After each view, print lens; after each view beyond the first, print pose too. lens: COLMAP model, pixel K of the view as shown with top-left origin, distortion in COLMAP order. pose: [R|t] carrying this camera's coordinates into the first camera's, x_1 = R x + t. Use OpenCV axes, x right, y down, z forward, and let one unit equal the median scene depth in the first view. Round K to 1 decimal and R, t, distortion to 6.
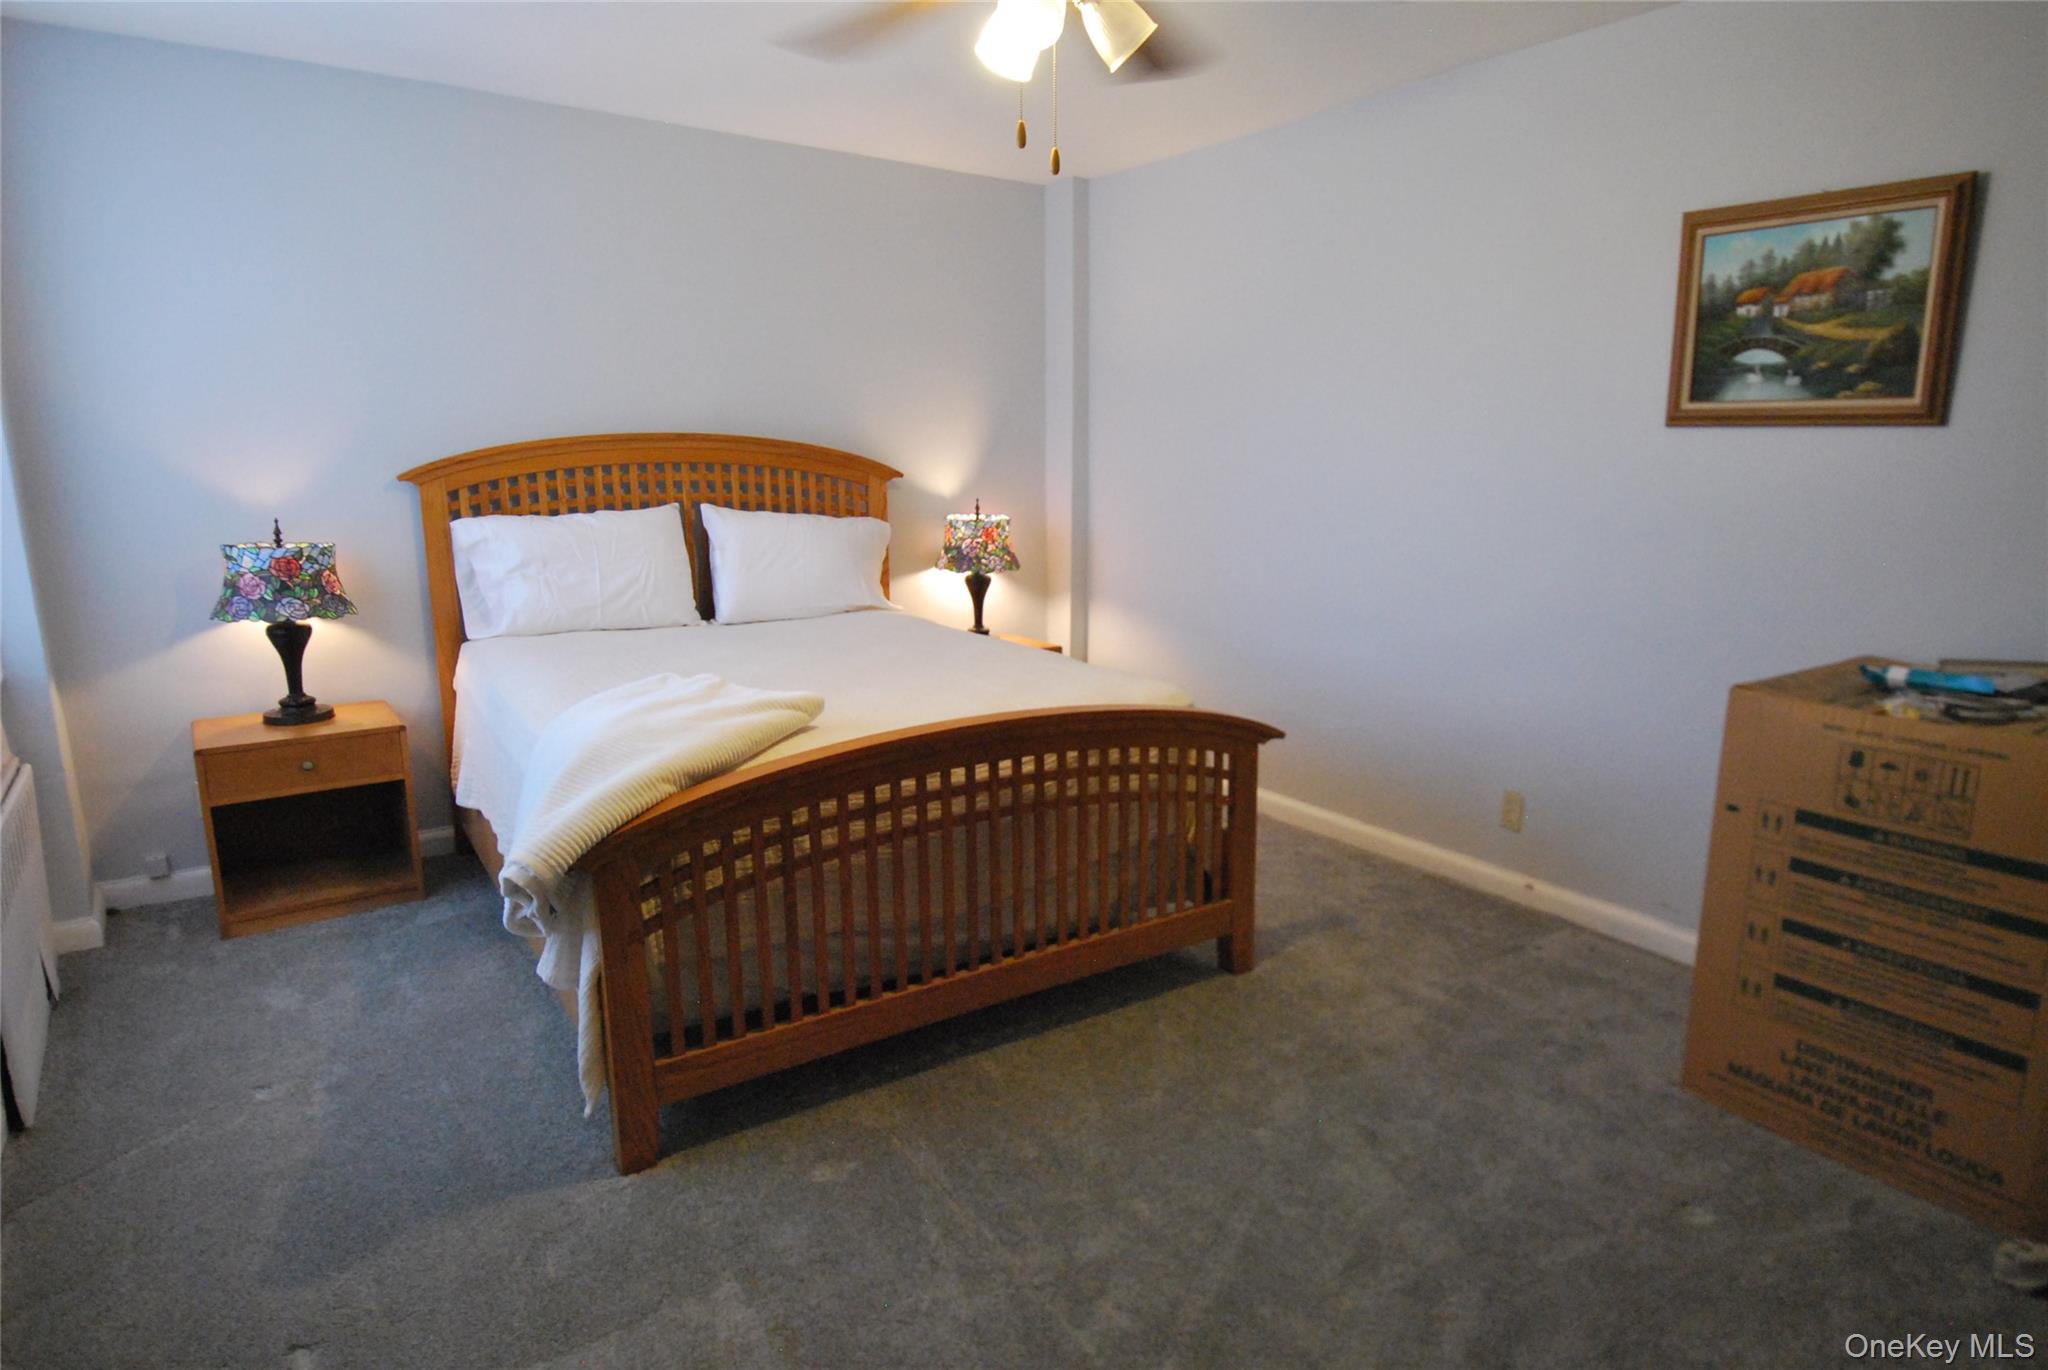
lens RADIAL K [[1194.5, 0, 1030.0], [0, 1194.5, 693.6], [0, 0, 1]] dist [0.013850, -0.014688]
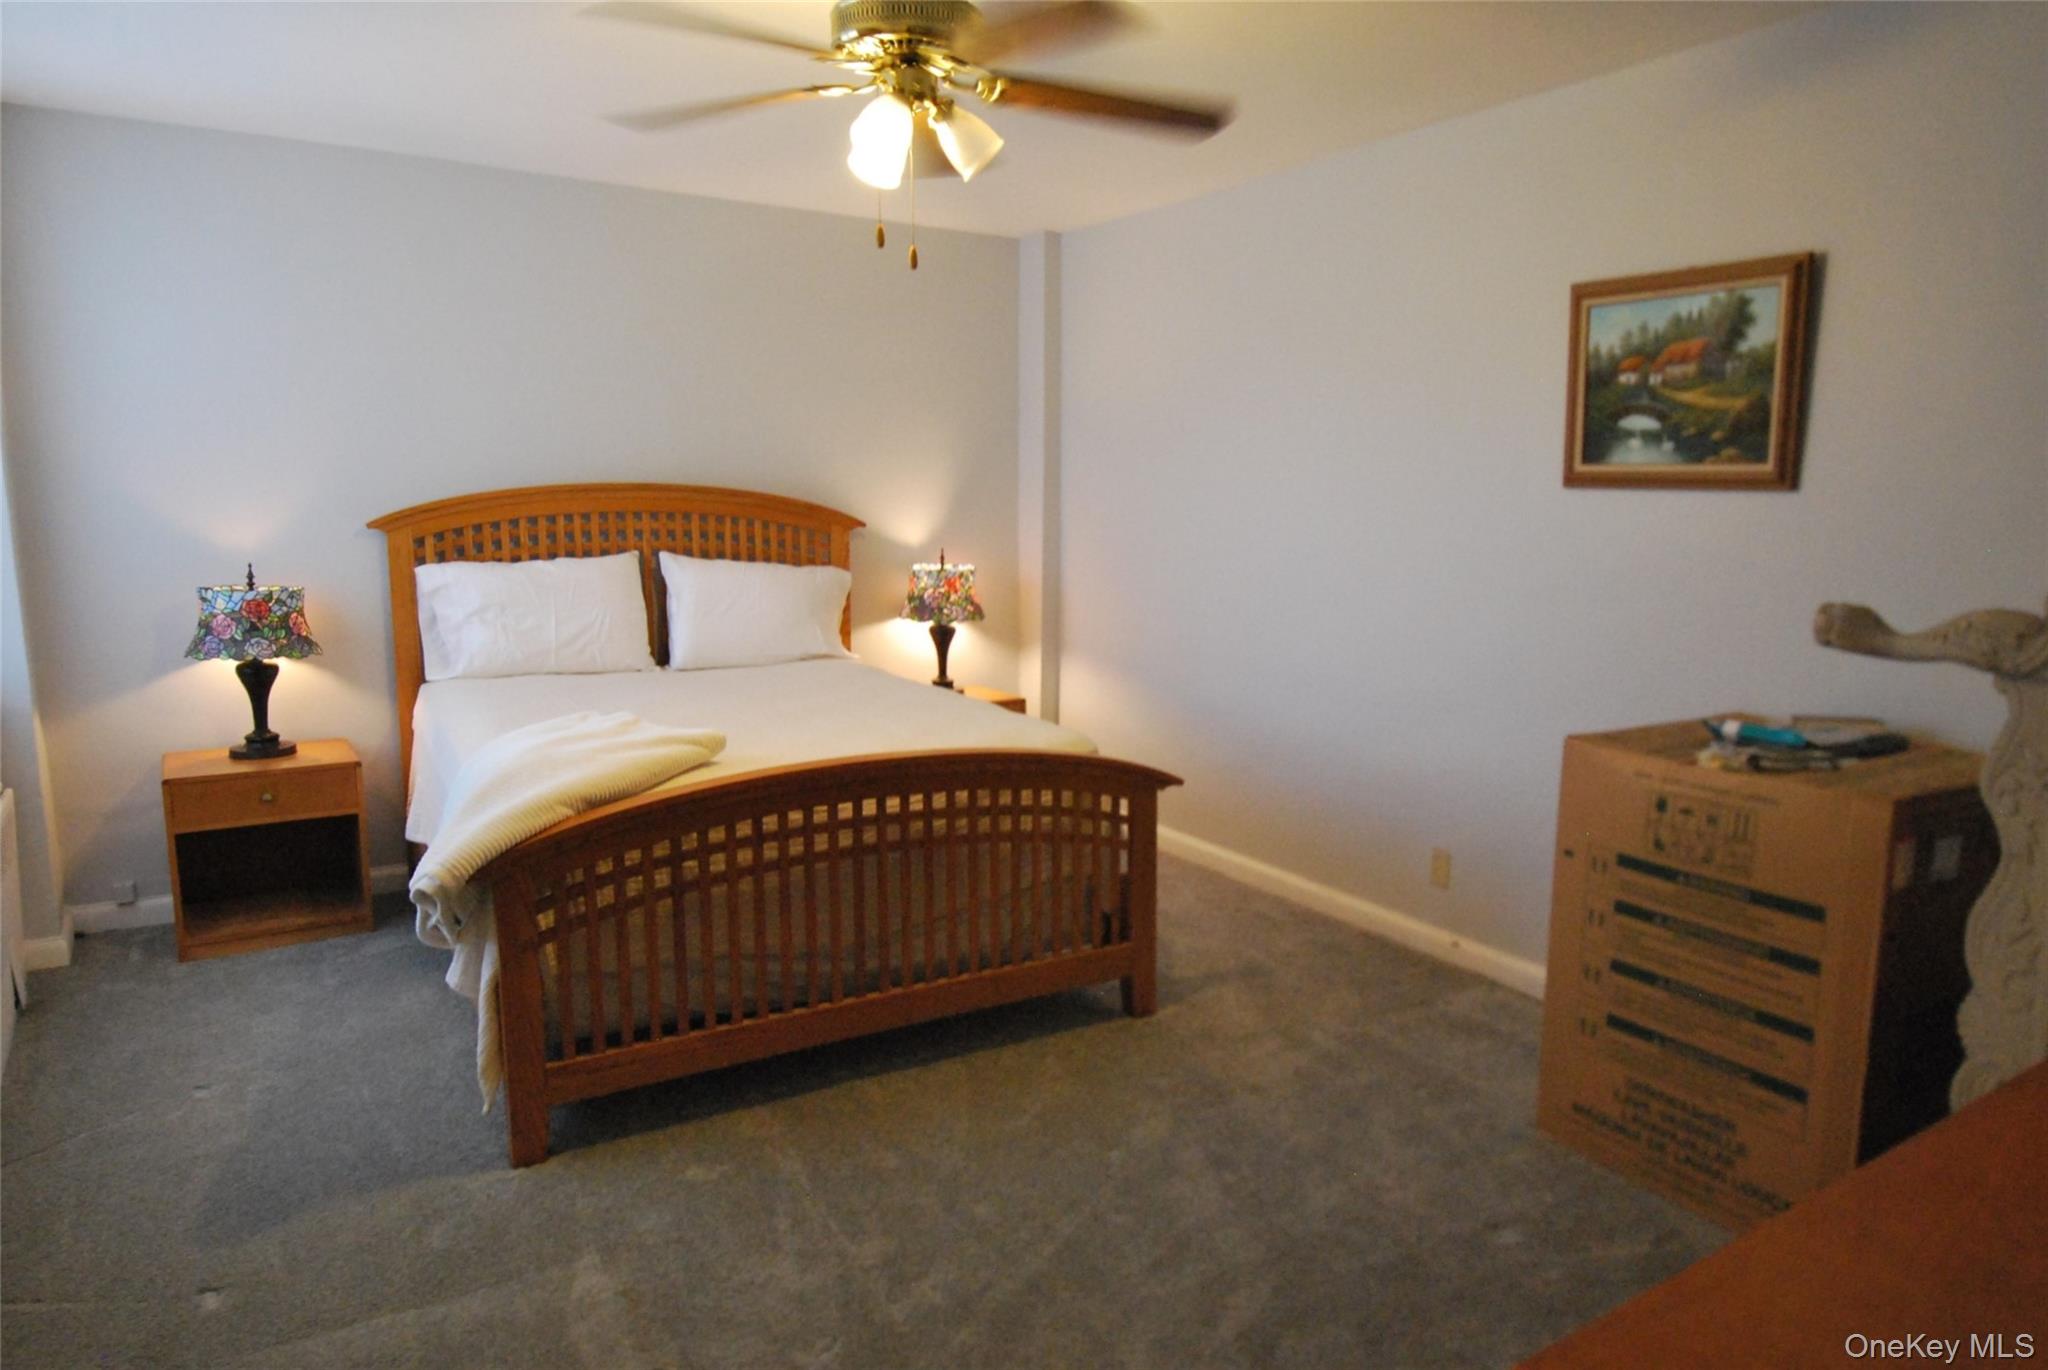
lens RADIAL K [[1344.8, 0, 1025.2], [0, 1344.8, 691.2], [0, 0, 1]] dist [0.004529, -0.000968]
pose [[0.998396, 0.014695, -0.054683, 0.157533], [-0.017537, 0.998501, -0.051854, 0.021192], [0.053839, 0.052730, 0.997156, -0.185149]]
